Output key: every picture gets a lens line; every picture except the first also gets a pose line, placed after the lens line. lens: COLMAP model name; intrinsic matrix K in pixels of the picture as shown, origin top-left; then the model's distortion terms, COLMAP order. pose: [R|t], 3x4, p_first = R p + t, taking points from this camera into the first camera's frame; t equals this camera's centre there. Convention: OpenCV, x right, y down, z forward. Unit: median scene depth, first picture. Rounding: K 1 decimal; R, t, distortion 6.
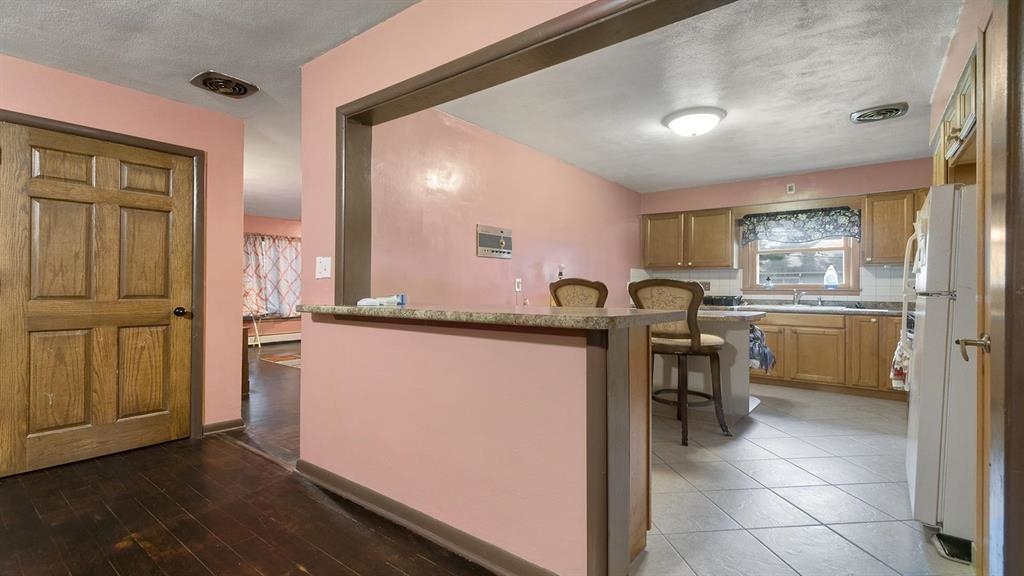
lens RADIAL K [[454.1, 0, 508.4], [0, 454.1, 288.5], [0, 0, 1]] dist [-0.002101, -0.003114]
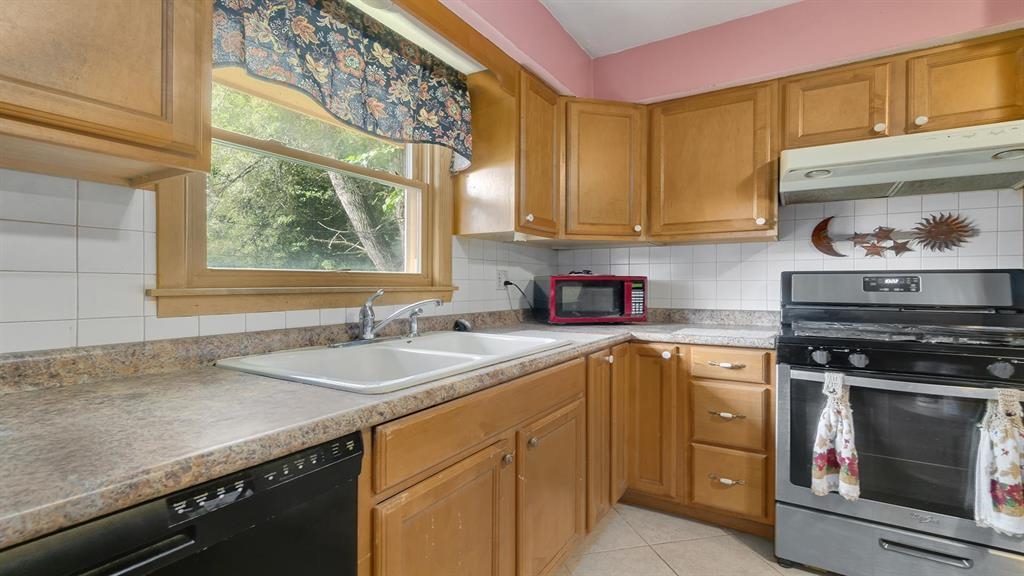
lens RADIAL K [[454.1, 0, 511.7], [0, 454.1, 287.7], [0, 0, 1]] dist [-0.002101, -0.003114]
pose [[-0.089476, -0.010892, 0.995929, 0.497046], [0.002100, 0.999936, 0.011124, -0.003141], [-0.995987, 0.003087, -0.089448, 1.425272]]
